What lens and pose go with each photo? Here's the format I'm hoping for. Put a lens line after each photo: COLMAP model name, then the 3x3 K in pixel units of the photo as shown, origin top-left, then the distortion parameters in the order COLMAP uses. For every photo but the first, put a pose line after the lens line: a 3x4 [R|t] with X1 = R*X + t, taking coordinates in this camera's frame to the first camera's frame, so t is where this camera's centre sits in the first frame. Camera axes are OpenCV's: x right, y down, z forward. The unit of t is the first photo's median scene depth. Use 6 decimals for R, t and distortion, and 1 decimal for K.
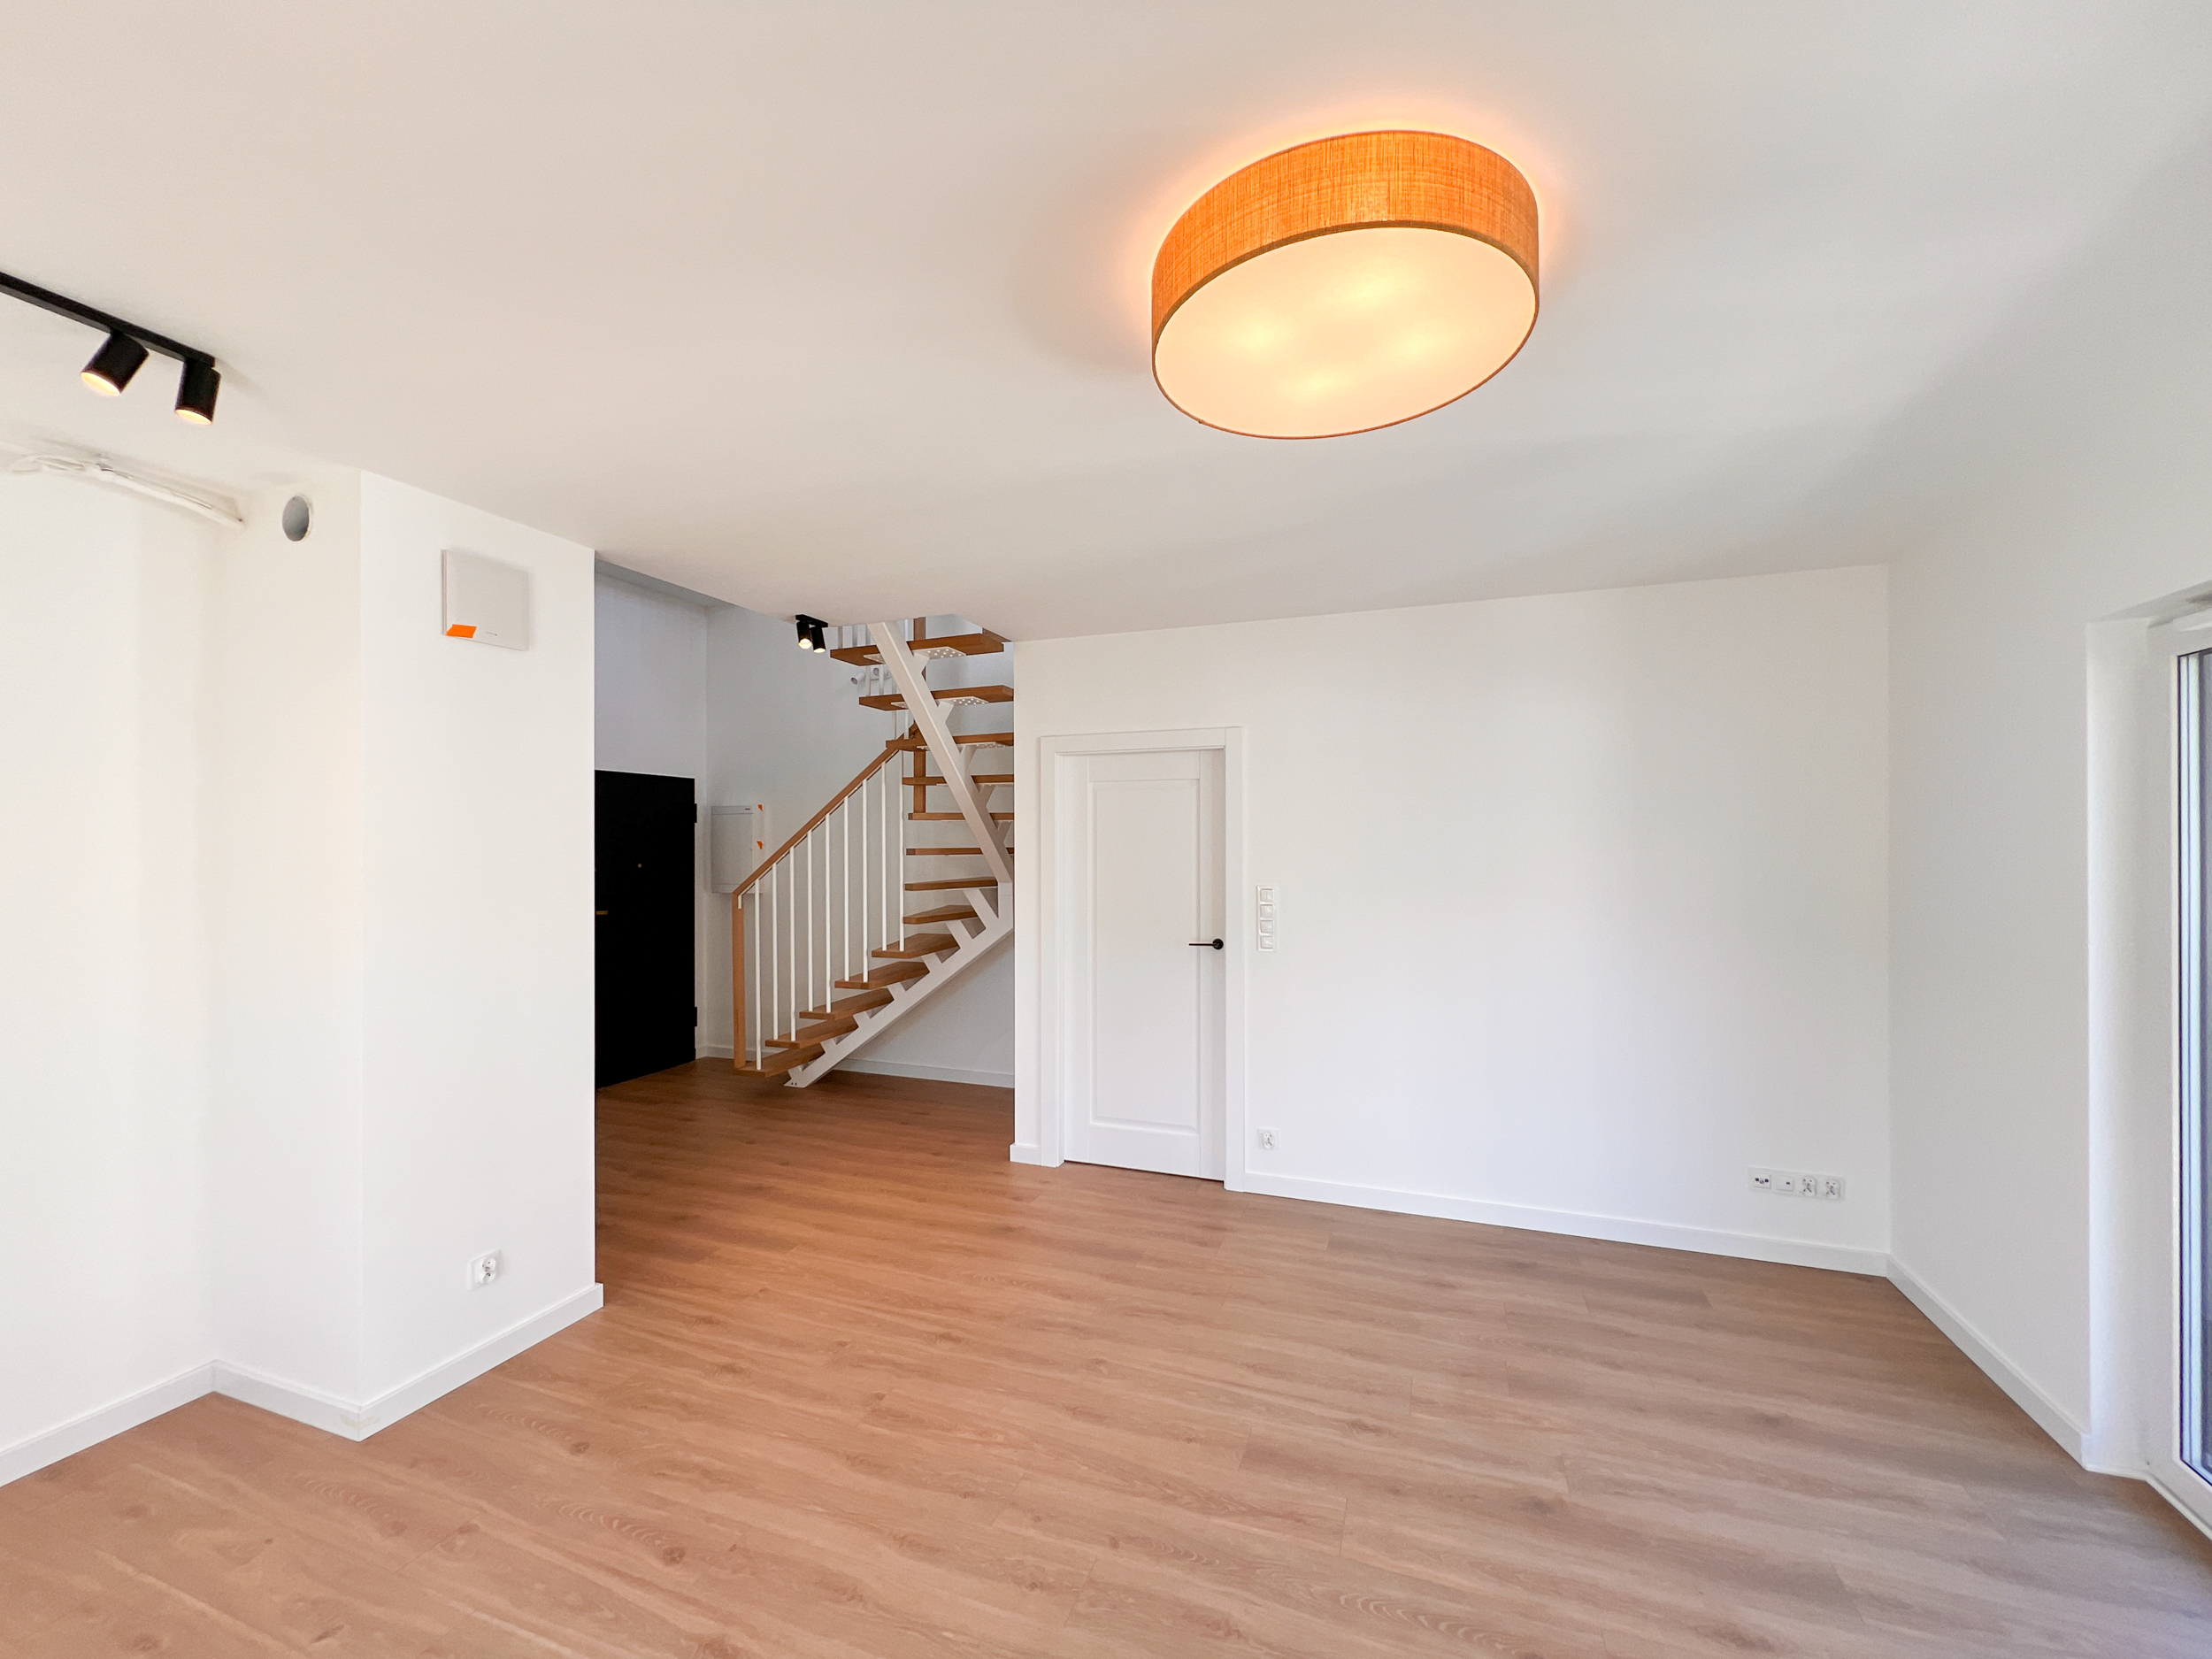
lens RADIAL K [[901.3, 0, 1118.0], [0, 901.3, 827.4], [0, 0, 1]] dist [-0.003789, 0.002180]
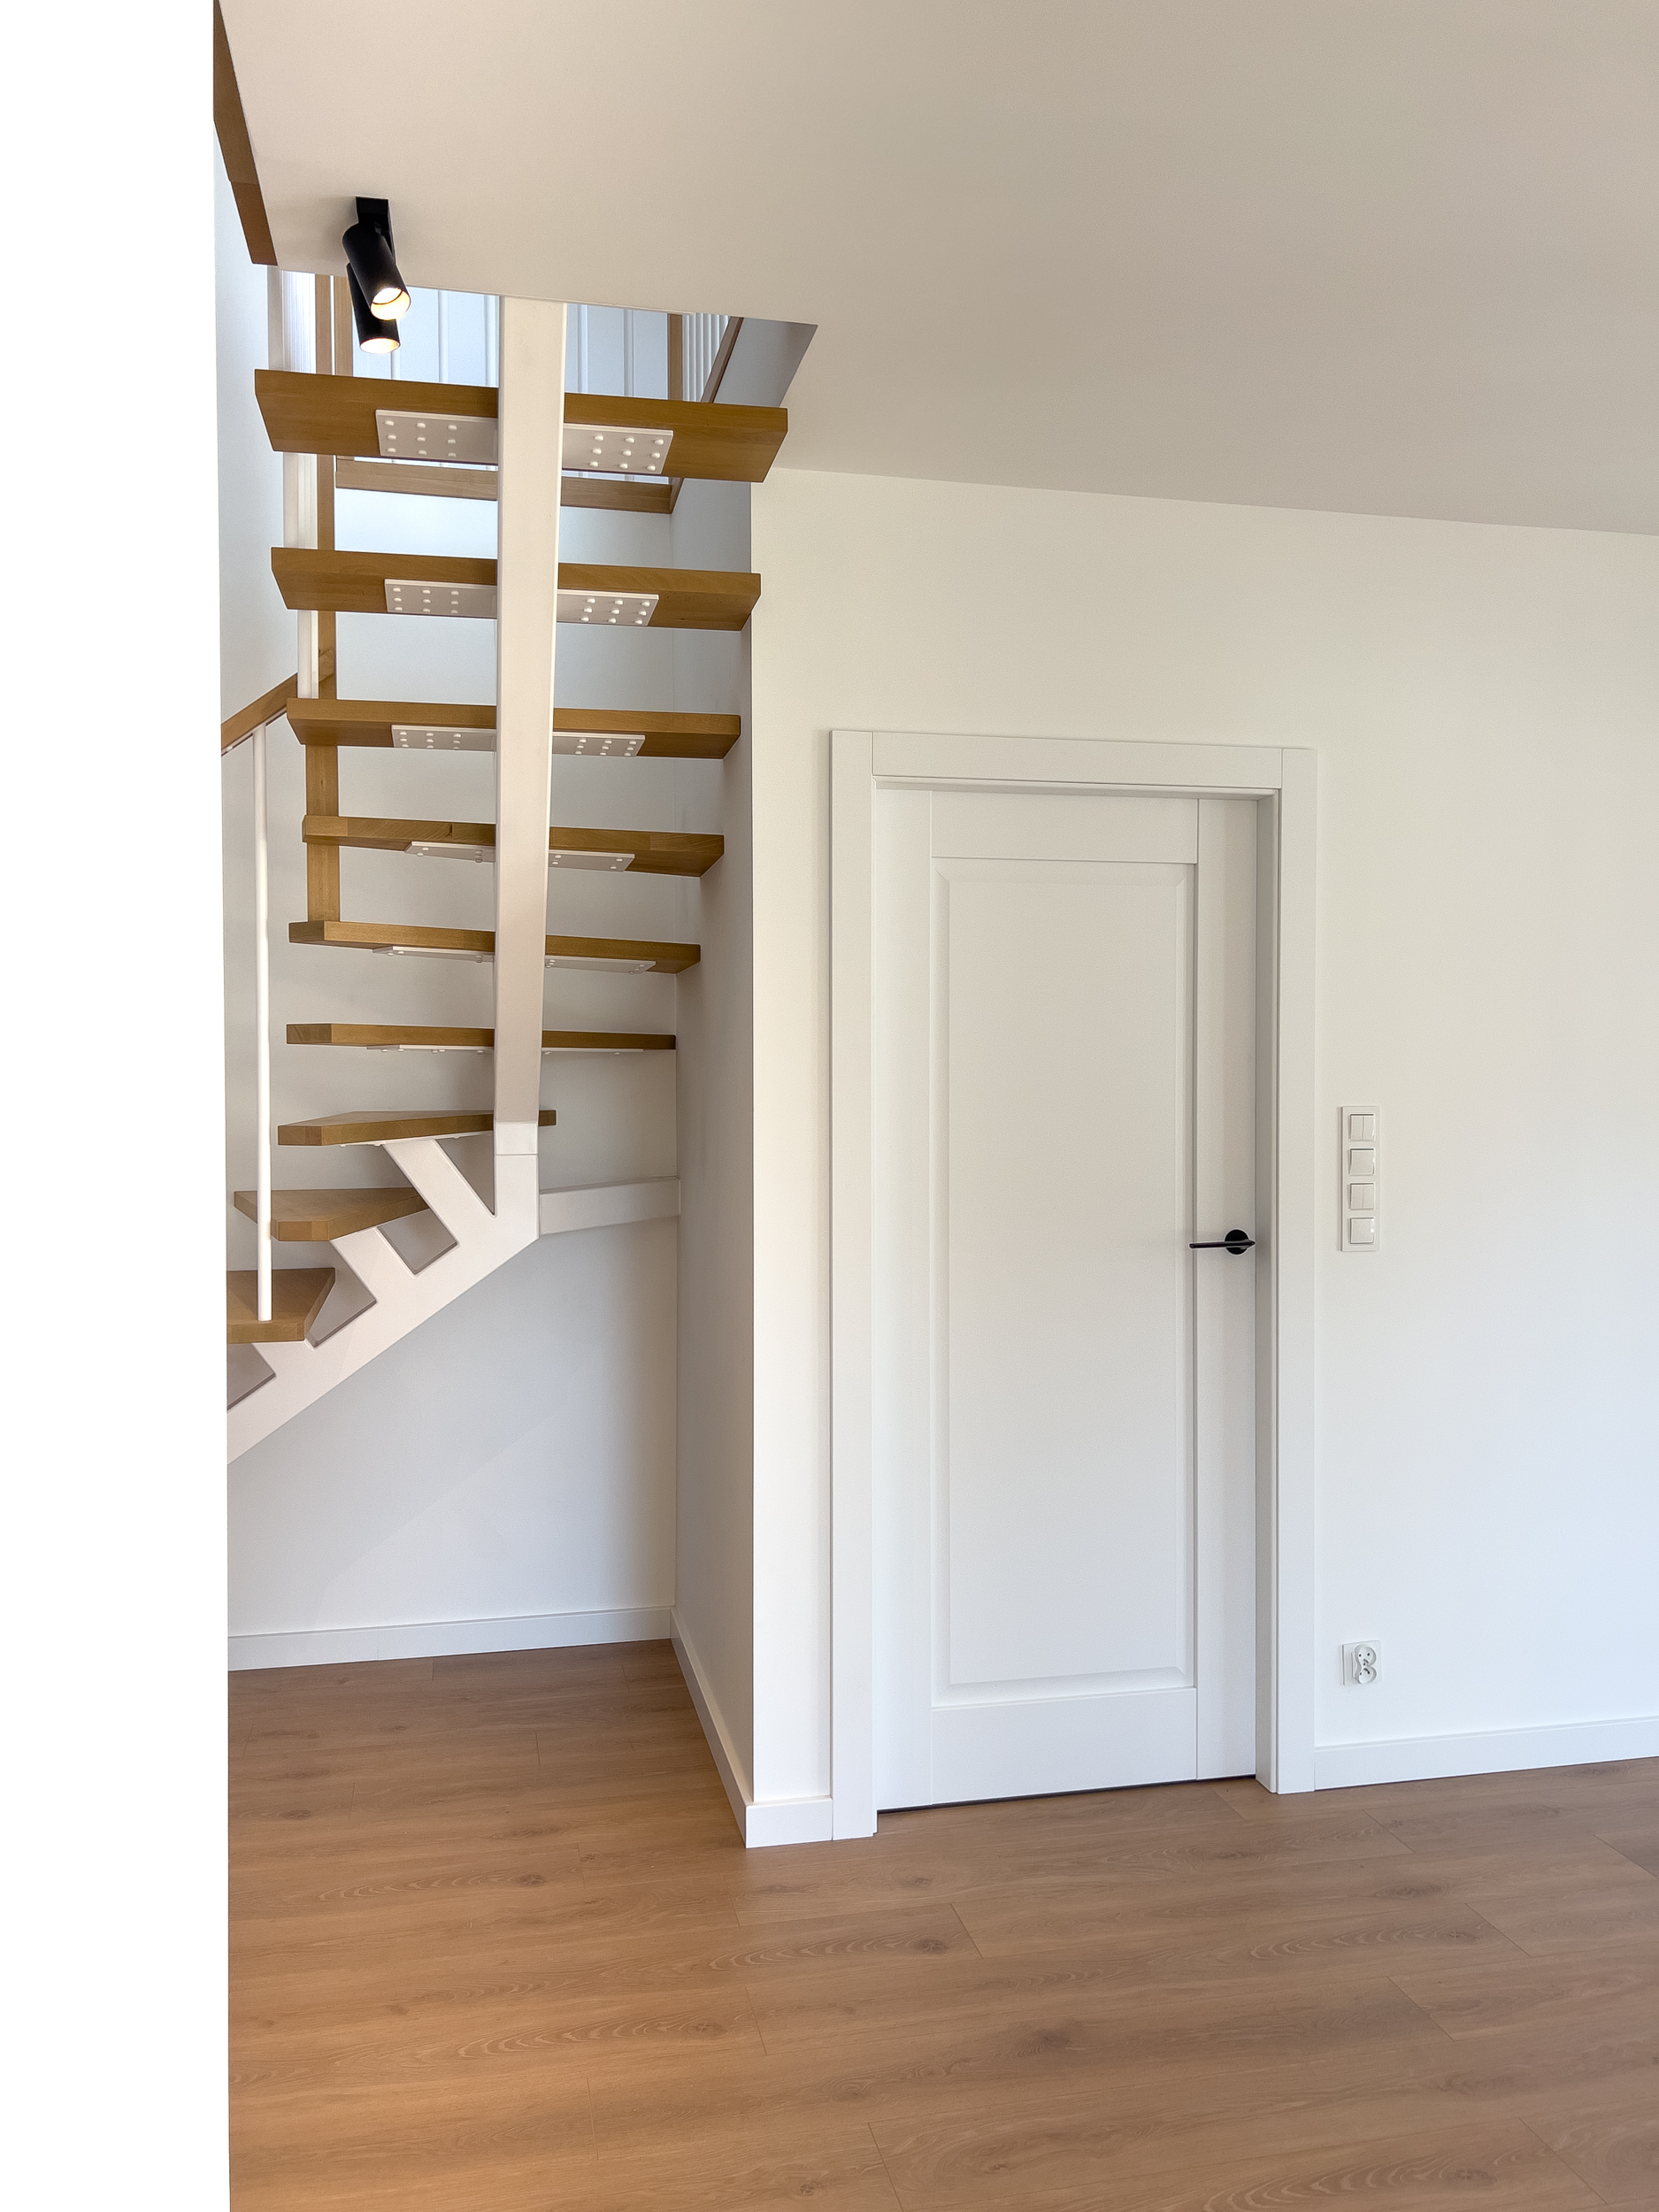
lens RADIAL K [[1690.8, 0, 866.2], [0, 1690.8, 1068.9], [0, 0, 1]] dist [0.036660, -0.035630]
pose [[0.841049, 0.002204, 0.540955, -0.413365], [-0.011080, 0.999852, 0.013153, 0.030525], [-0.540846, -0.017056, 0.840949, 0.338879]]
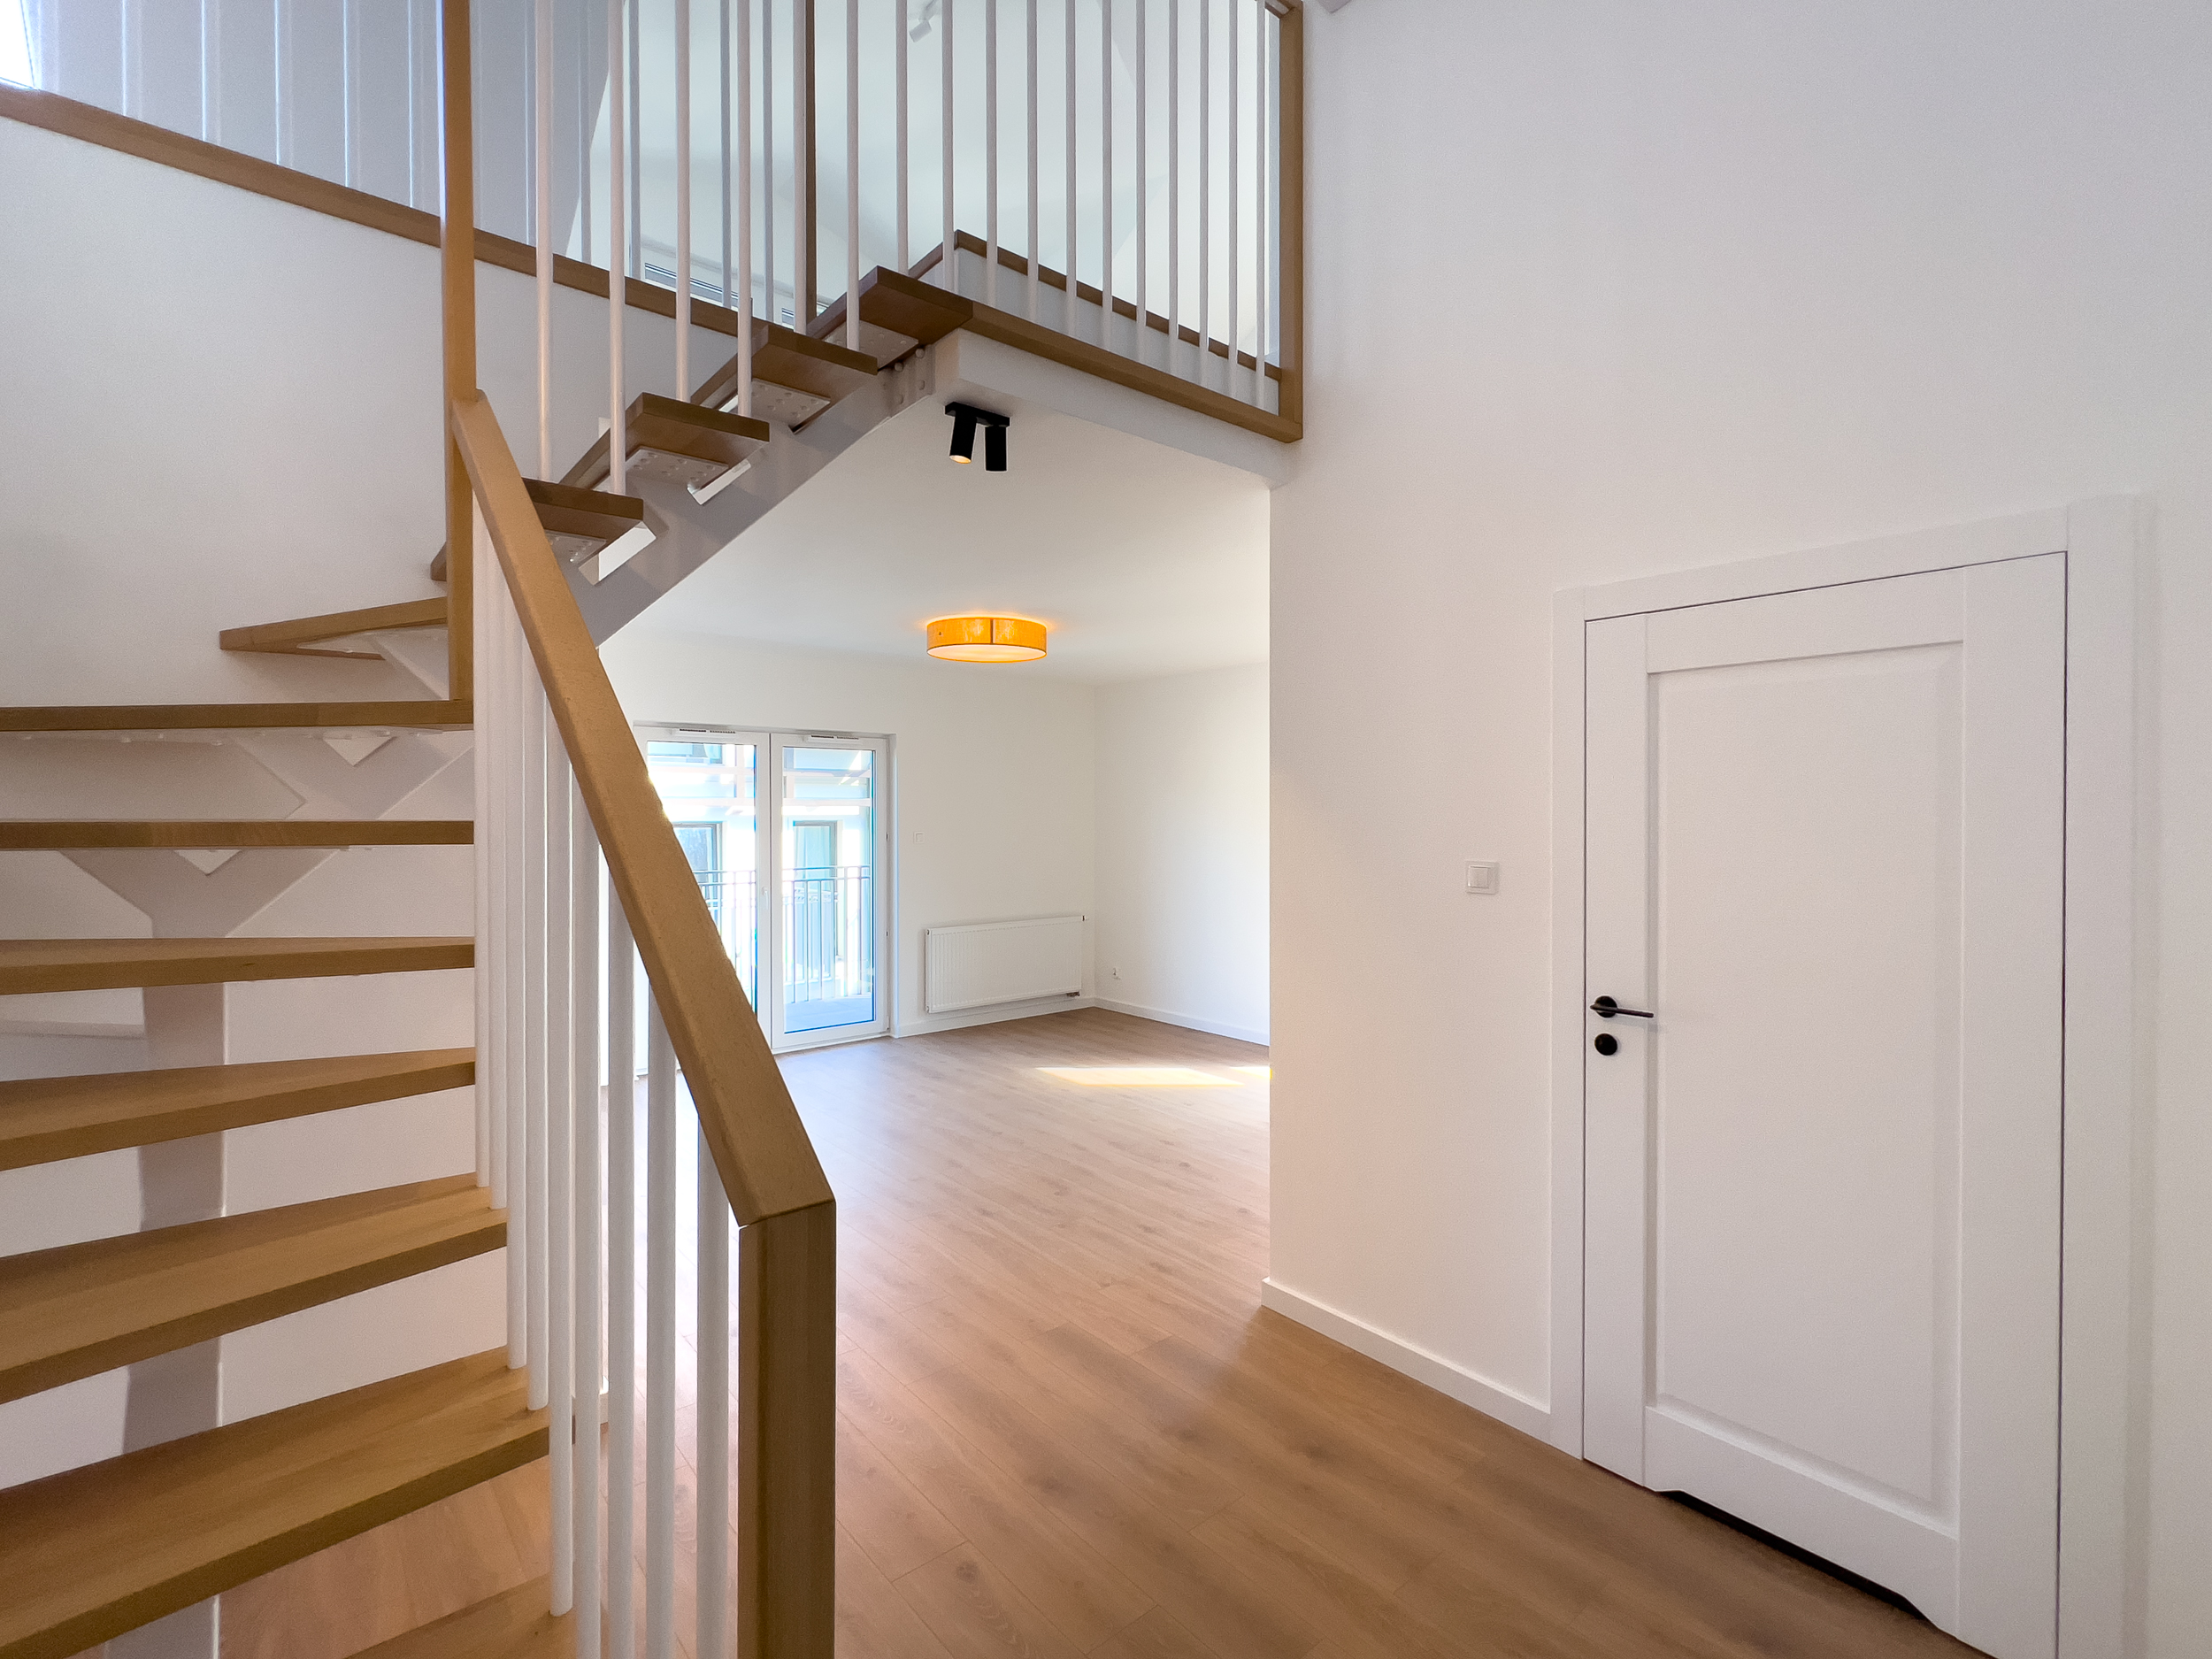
lens RADIAL K [[983.7, 0, 1104.0], [0, 983.7, 825.4], [0, 0, 1]] dist [-0.002358, 0.000049]
pose [[-0.867013, 0.005801, 0.498252, -0.572016], [0.000490, 0.999942, -0.010790, 0.033683], [-0.498286, -0.009110, -0.866965, 1.196558]]
